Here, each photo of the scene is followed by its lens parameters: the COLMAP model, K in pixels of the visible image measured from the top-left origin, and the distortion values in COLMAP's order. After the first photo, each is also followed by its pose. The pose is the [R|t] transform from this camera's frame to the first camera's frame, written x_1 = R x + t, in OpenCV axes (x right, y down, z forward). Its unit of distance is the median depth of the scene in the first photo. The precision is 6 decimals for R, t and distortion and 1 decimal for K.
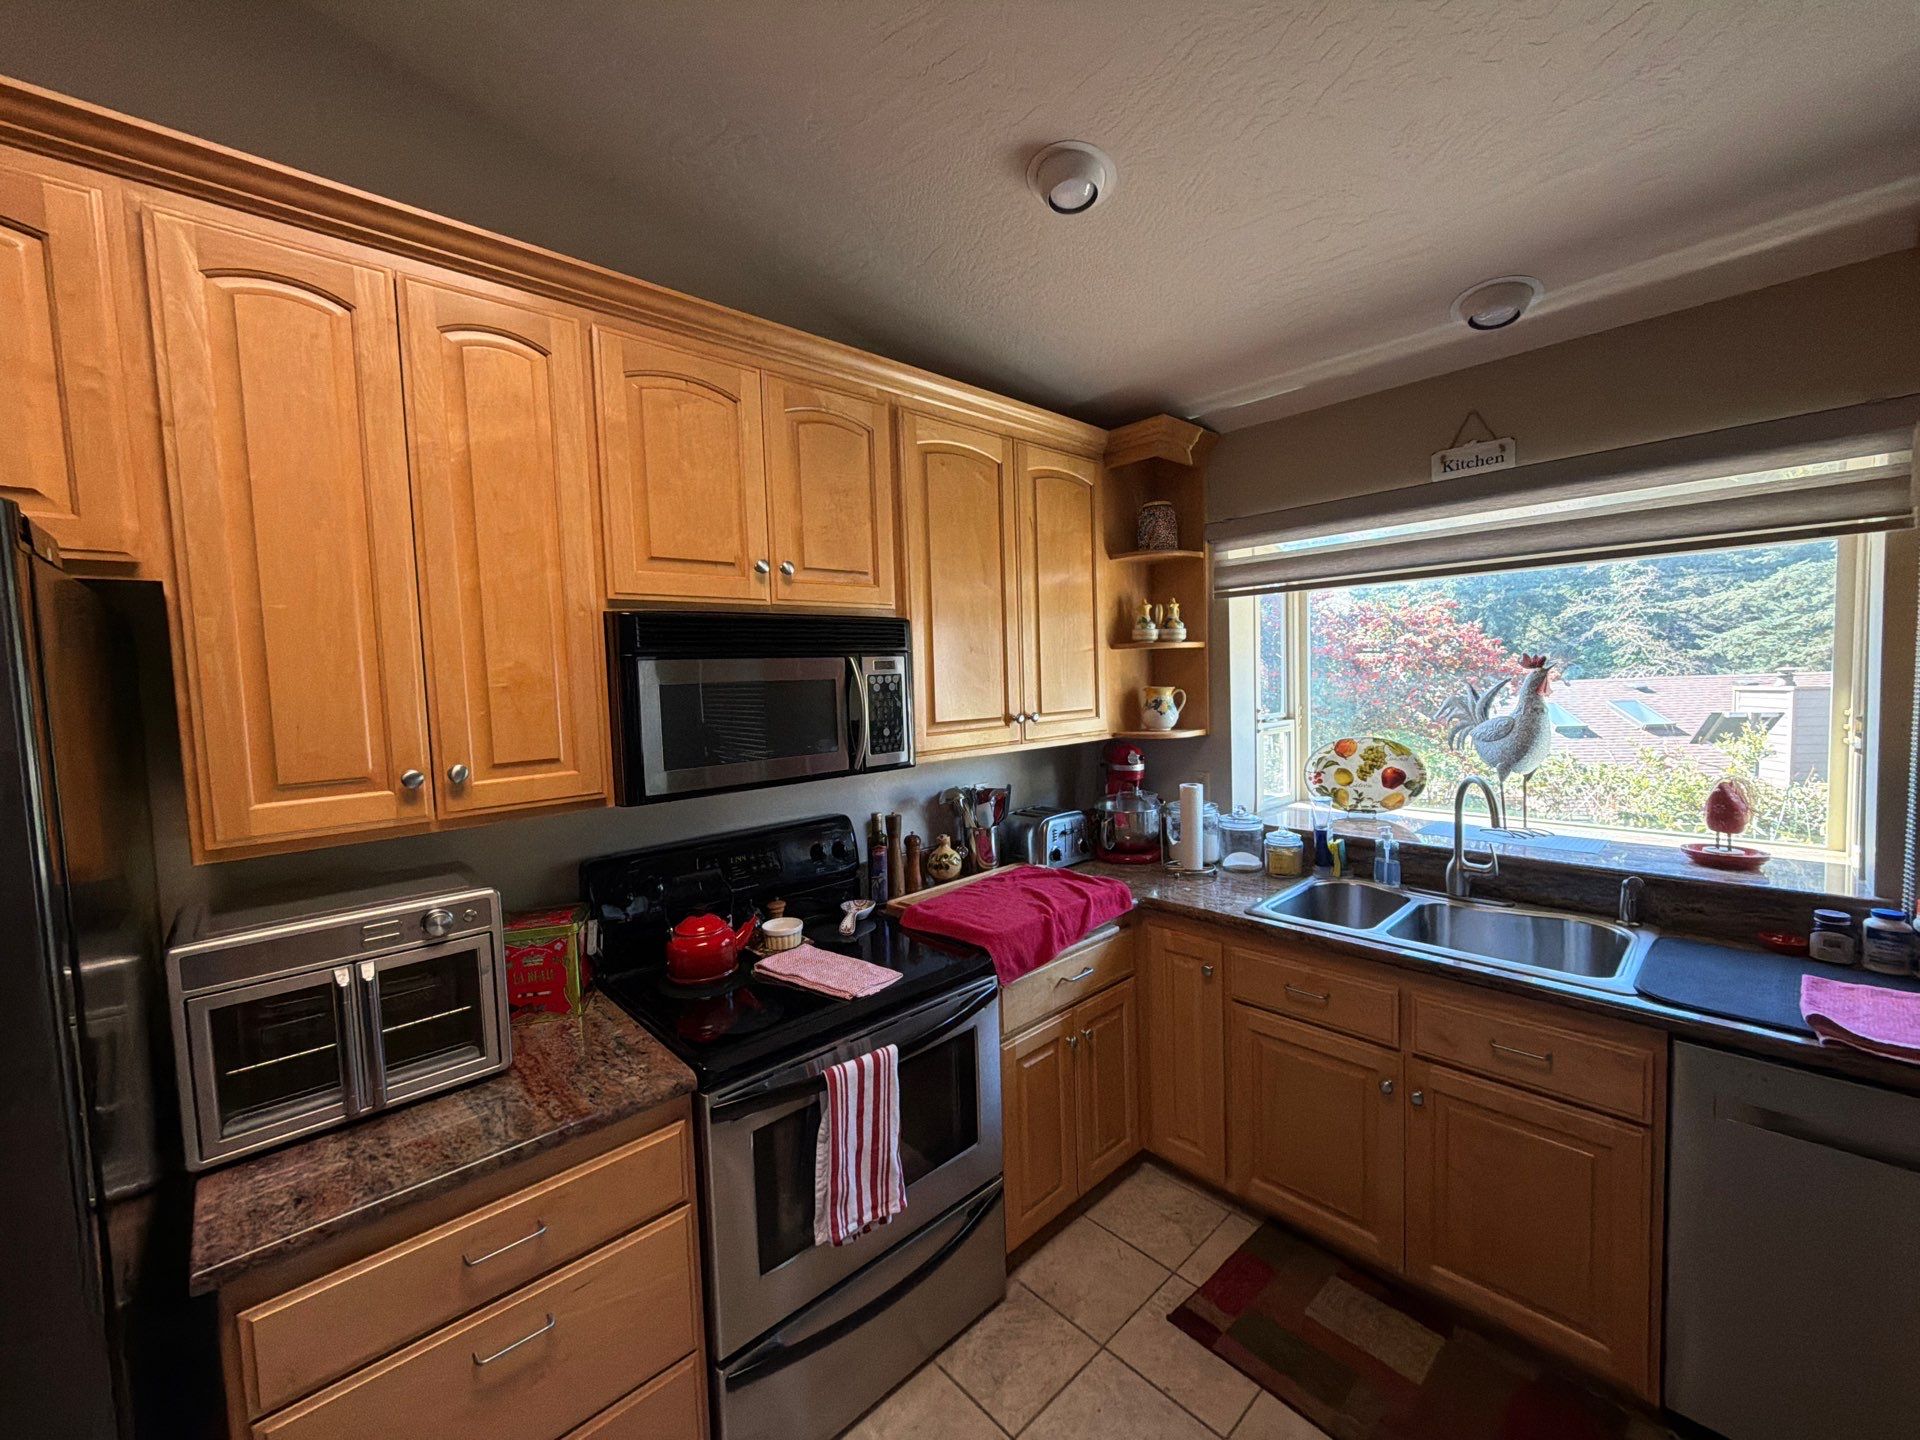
lens RADIAL K [[761.0, 0, 959.6], [0, 761.0, 722.5], [0, 0, 1]] dist [0.001029, -0.000458]
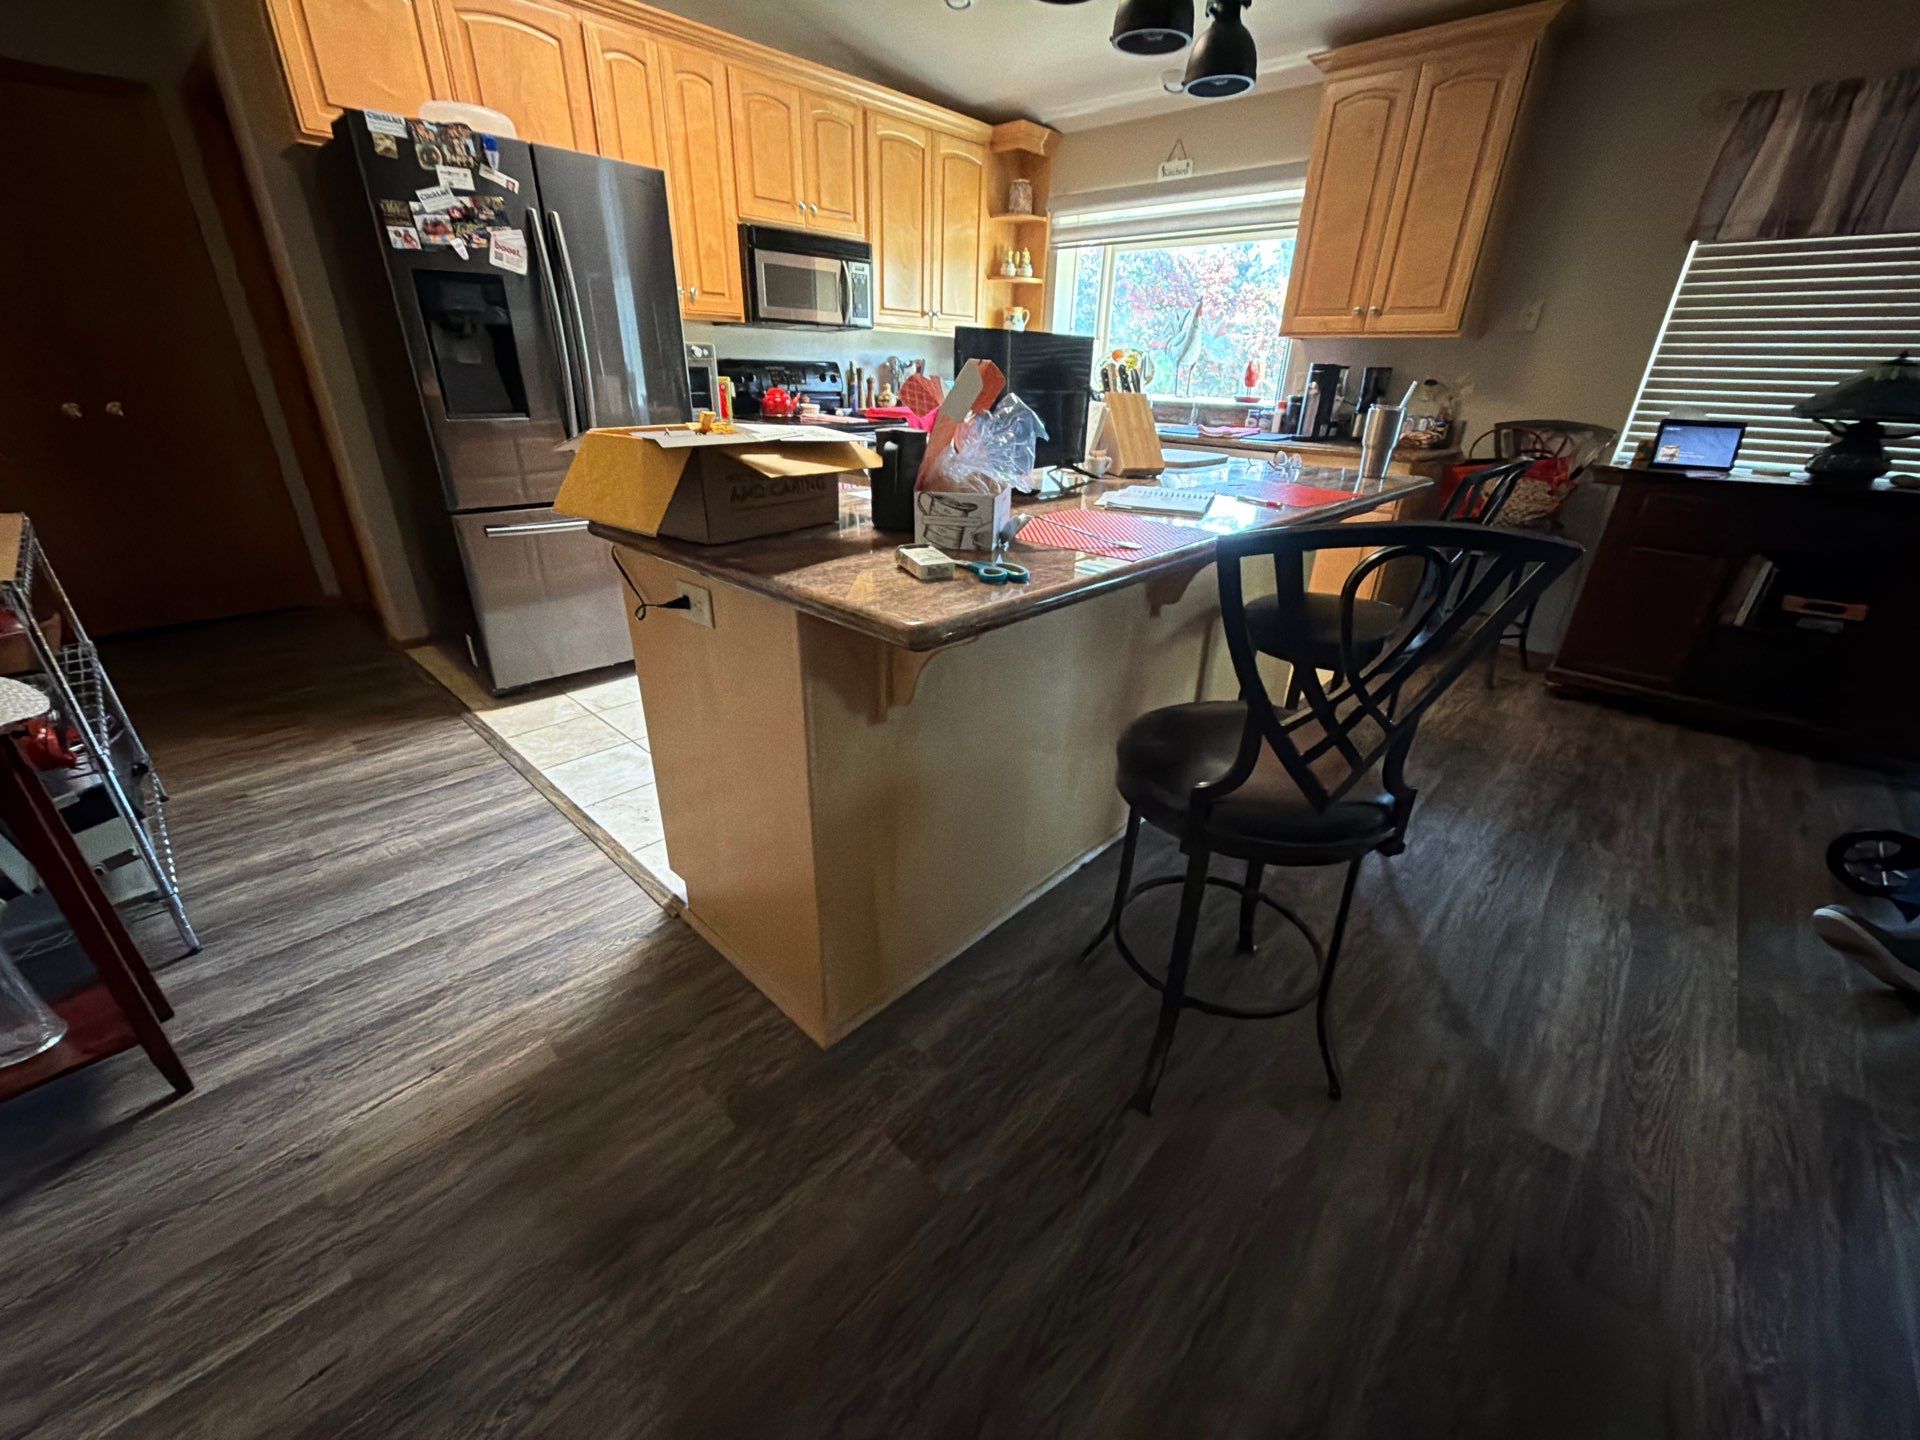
lens RADIAL K [[761.0, 0, 959.4], [0, 761.0, 721.8], [0, 0, 1]] dist [0.001029, -0.000458]
pose [[0.996176, 0.027786, 0.082834, 0.030465], [-0.056048, 0.930527, 0.361908, 0.288645], [-0.067023, -0.365167, 0.928526, -1.287275]]
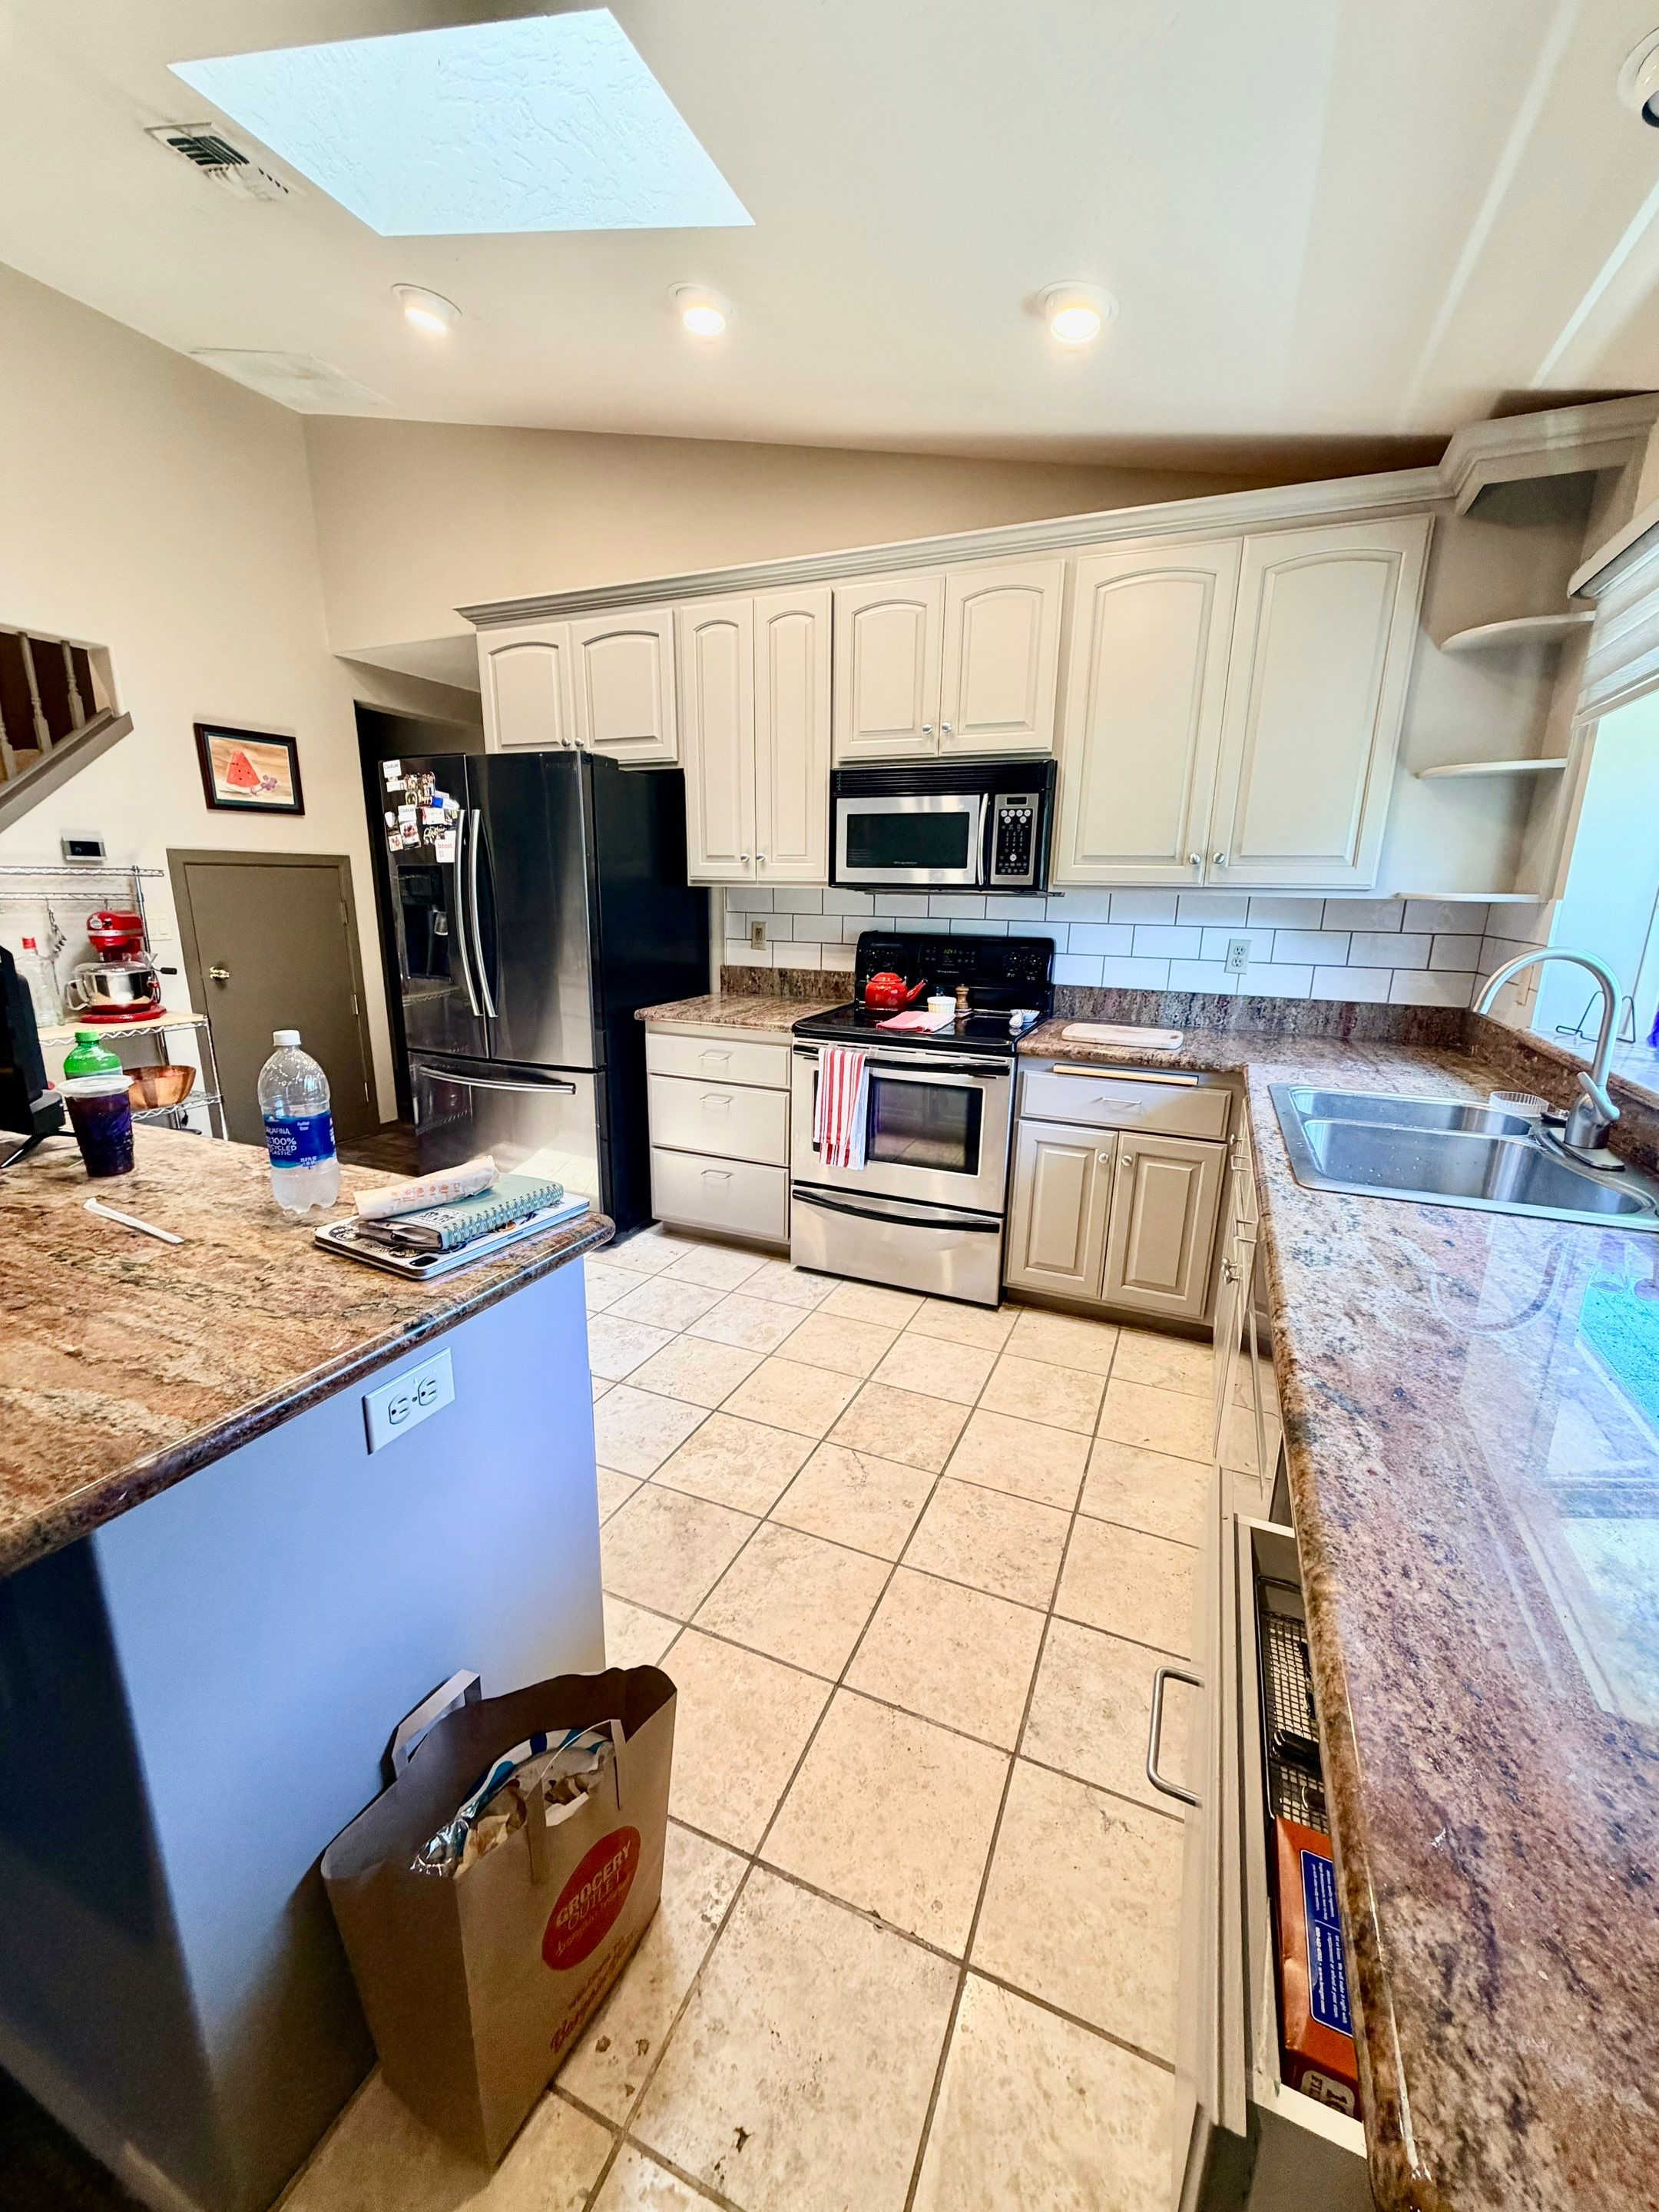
lens RADIAL K [[876.7, 0, 828.8], [0, 876.7, 1101.2], [0, 0, 1]] dist [0.001029, -0.000458]
pose [[0.397152, 0.259932, -0.880174, 1.127615], [-0.088871, 0.965438, 0.245012, 0.070822], [0.913440, -0.019085, 0.406526, 0.136196]]
